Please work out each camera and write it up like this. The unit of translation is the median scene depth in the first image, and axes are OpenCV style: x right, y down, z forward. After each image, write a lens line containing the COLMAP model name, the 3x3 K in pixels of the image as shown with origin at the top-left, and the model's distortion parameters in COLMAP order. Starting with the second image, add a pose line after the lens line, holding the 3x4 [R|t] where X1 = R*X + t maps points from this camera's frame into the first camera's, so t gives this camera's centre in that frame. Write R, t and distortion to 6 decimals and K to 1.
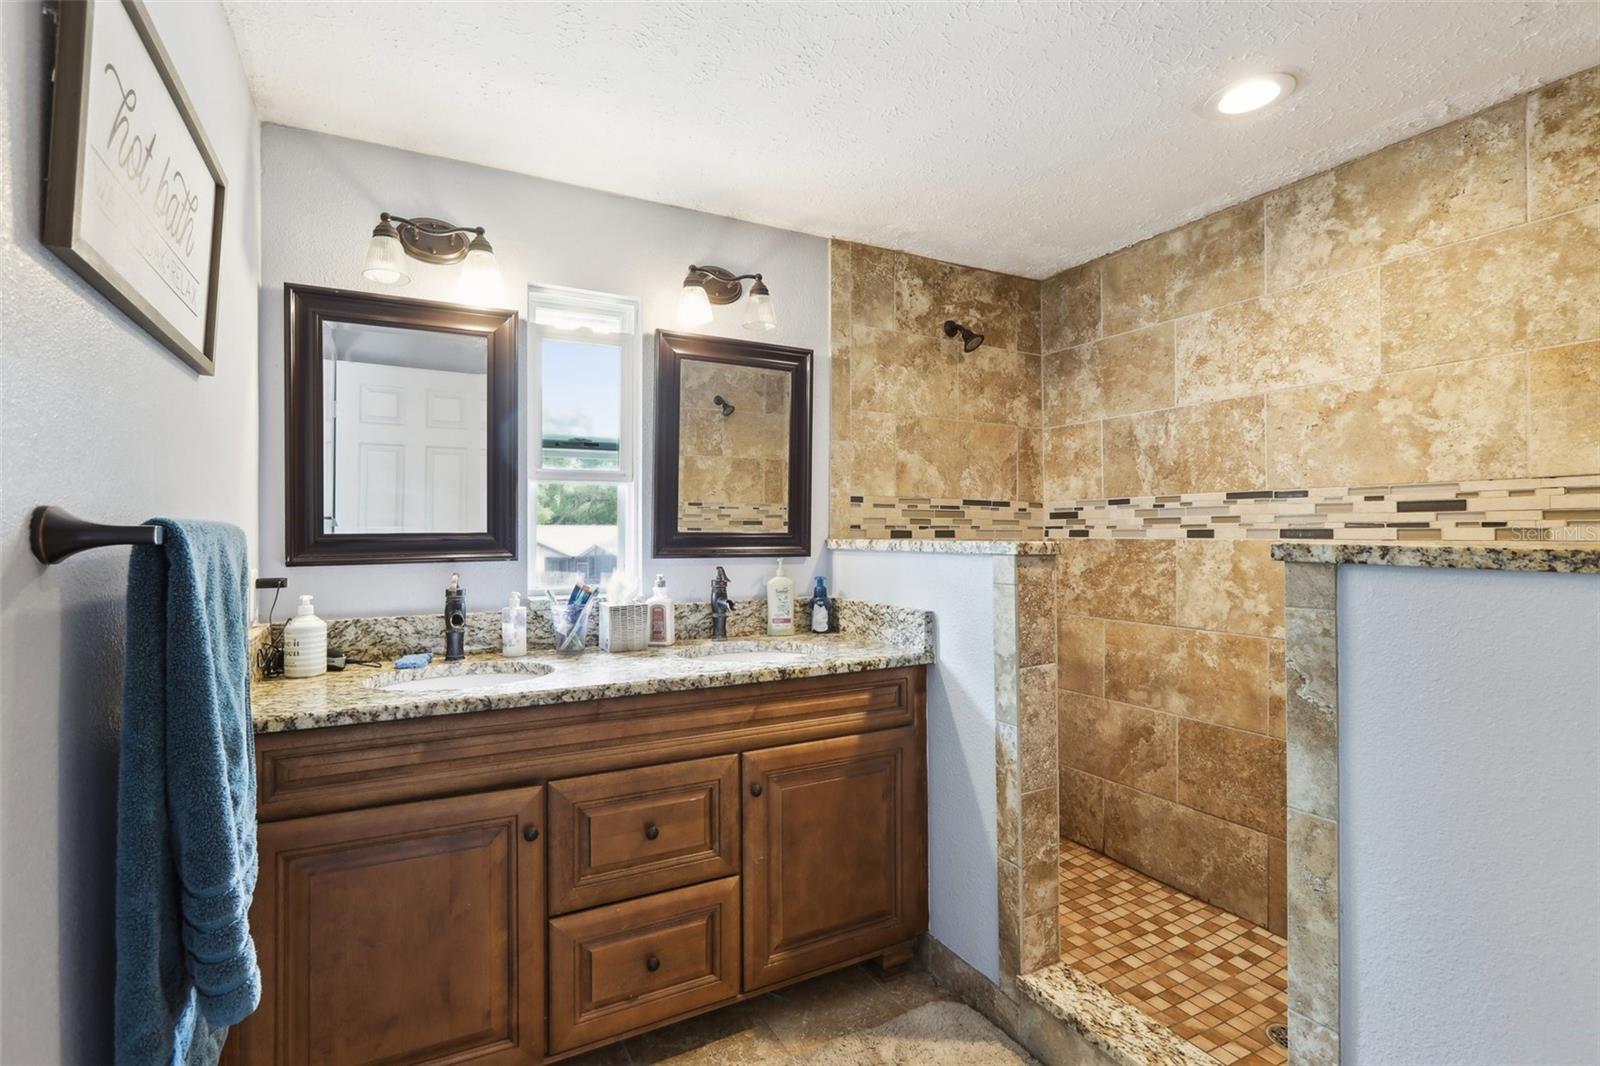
lens RADIAL K [[733.3, 0, 792.6], [0, 733.3, 527.6], [0, 0, 1]] dist [-0.026887, 0.008419]
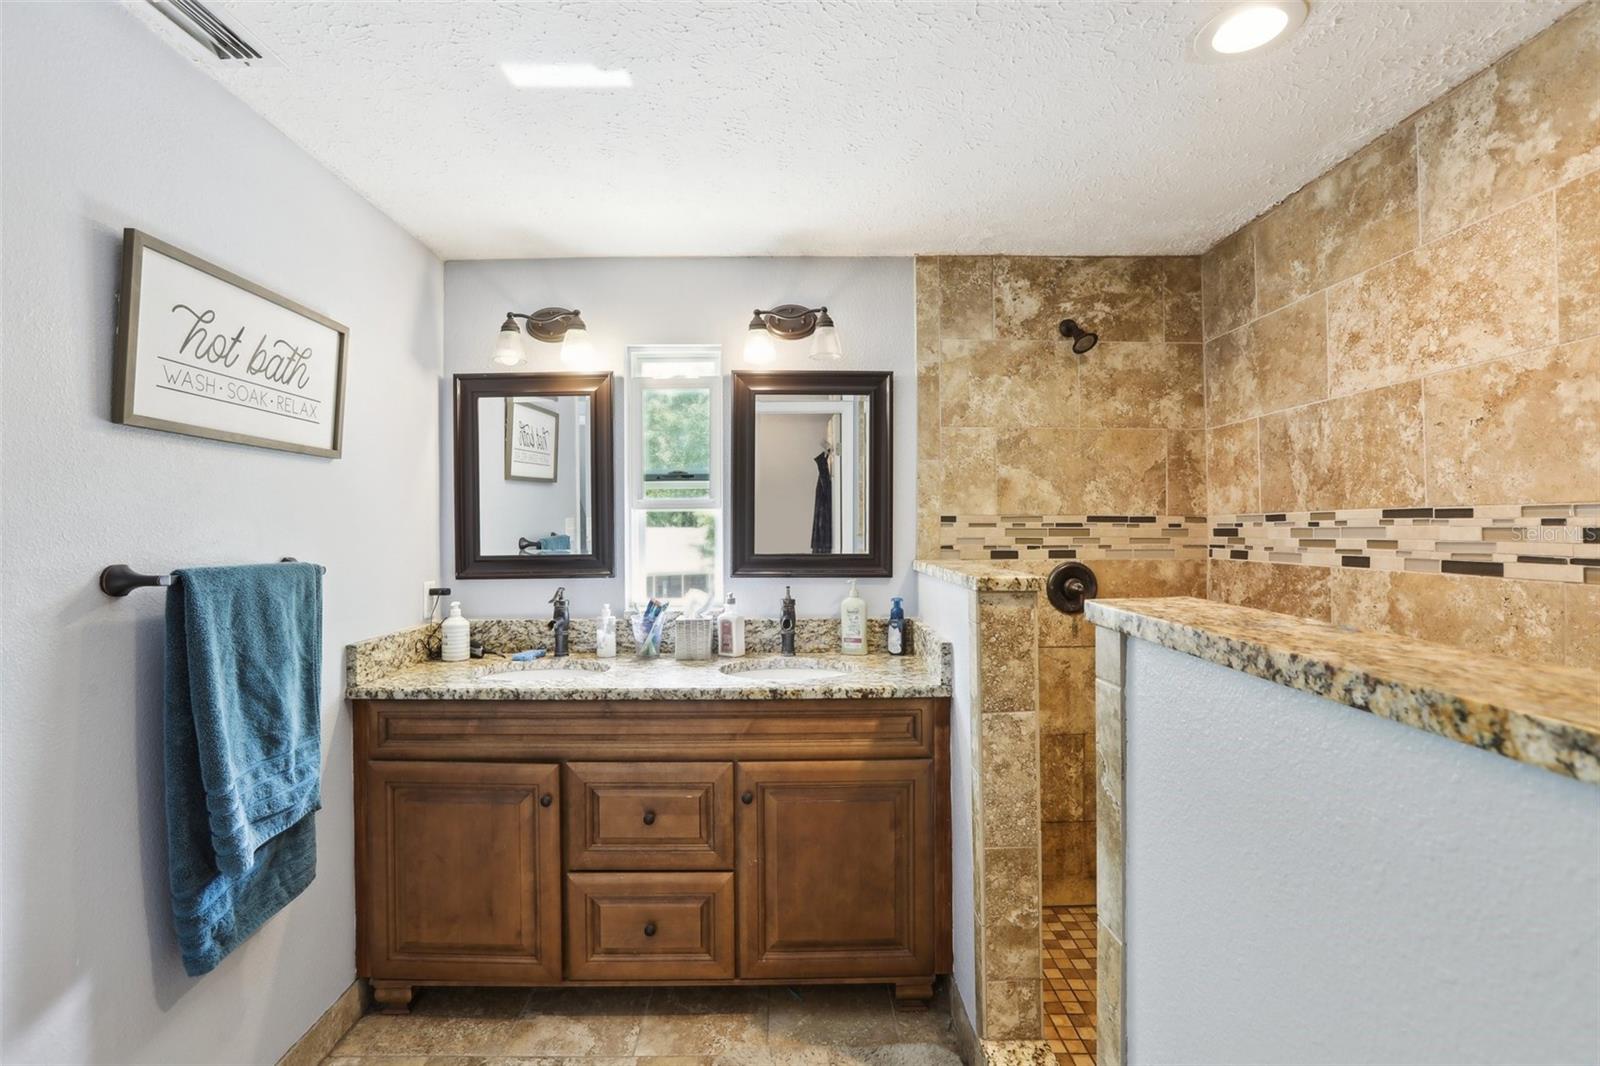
lens RADIAL K [[733.3, 0, 783.6], [0, 733.3, 521.7], [0, 0, 1]] dist [-0.026887, 0.008419]
pose [[0.893002, -0.007360, -0.449992, 0.422986], [0.005643, 0.999971, -0.005157, -0.039522], [0.450017, 0.002066, 0.893018, 0.042571]]
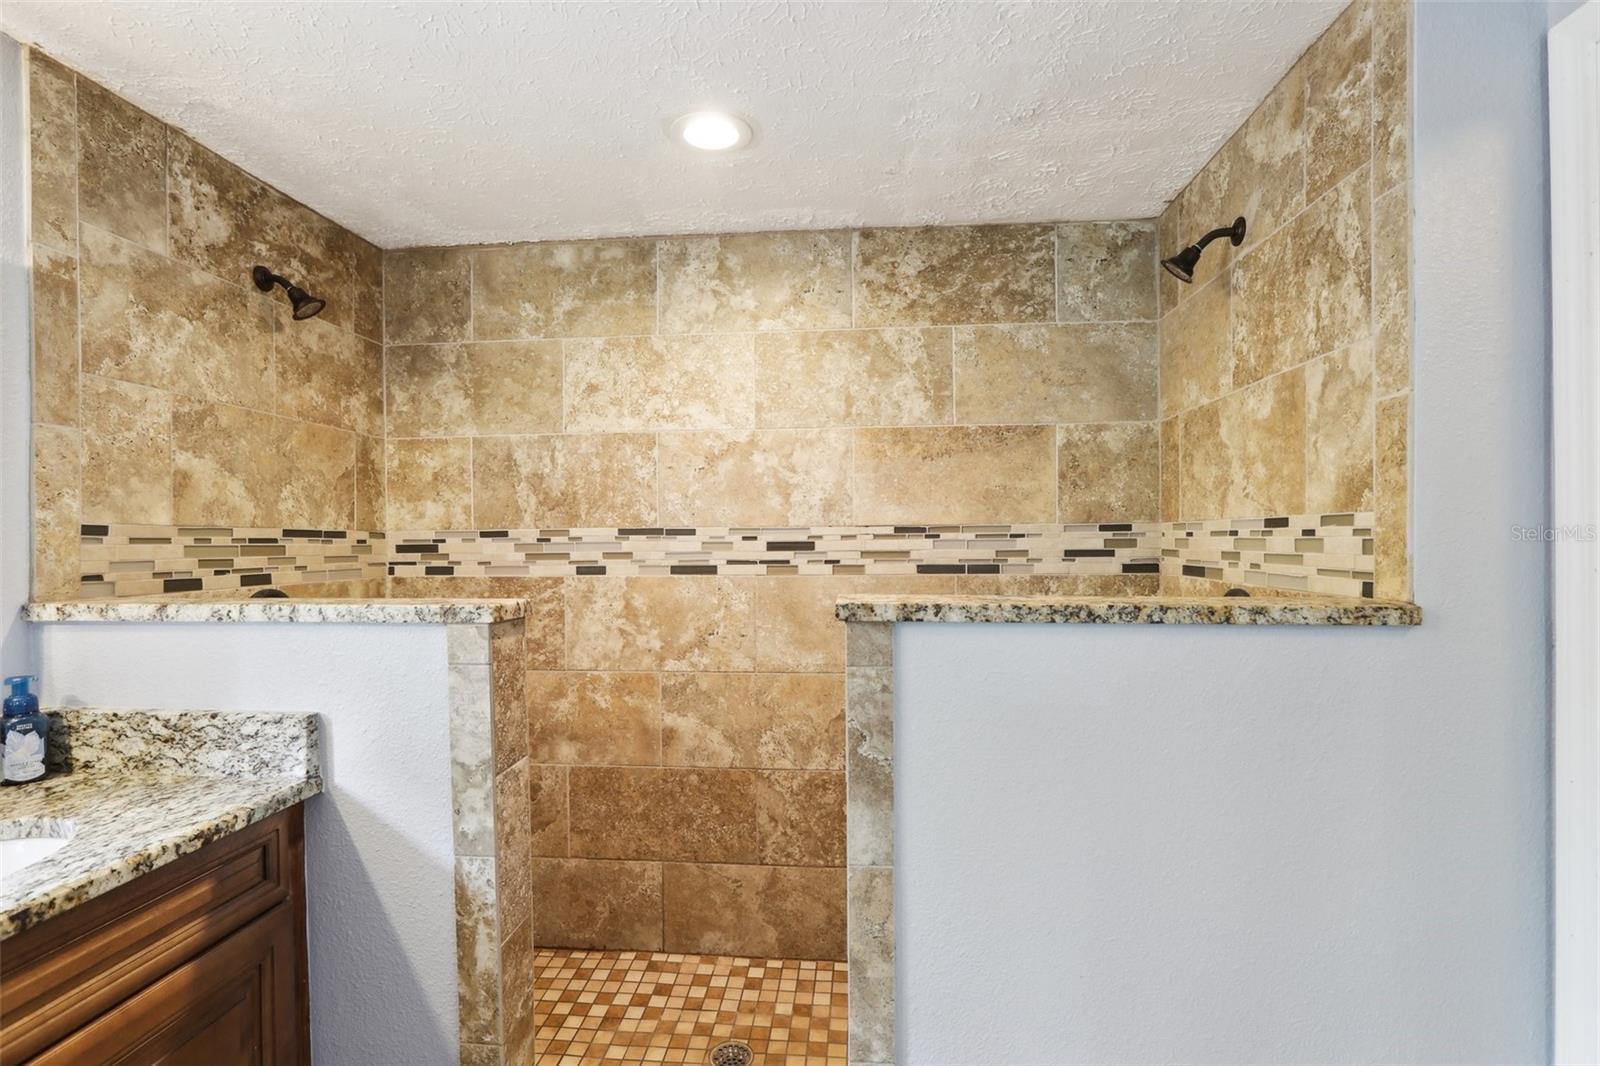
lens RADIAL K [[733.3, 0, 799.0], [0, 733.3, 548.7], [0, 0, 1]] dist [-0.026887, 0.008419]
pose [[0.545245, -0.013074, 0.838175, -0.109313], [0.003791, 0.999907, 0.013131, -0.036987], [-0.838268, -0.003982, 0.545243, 0.291072]]
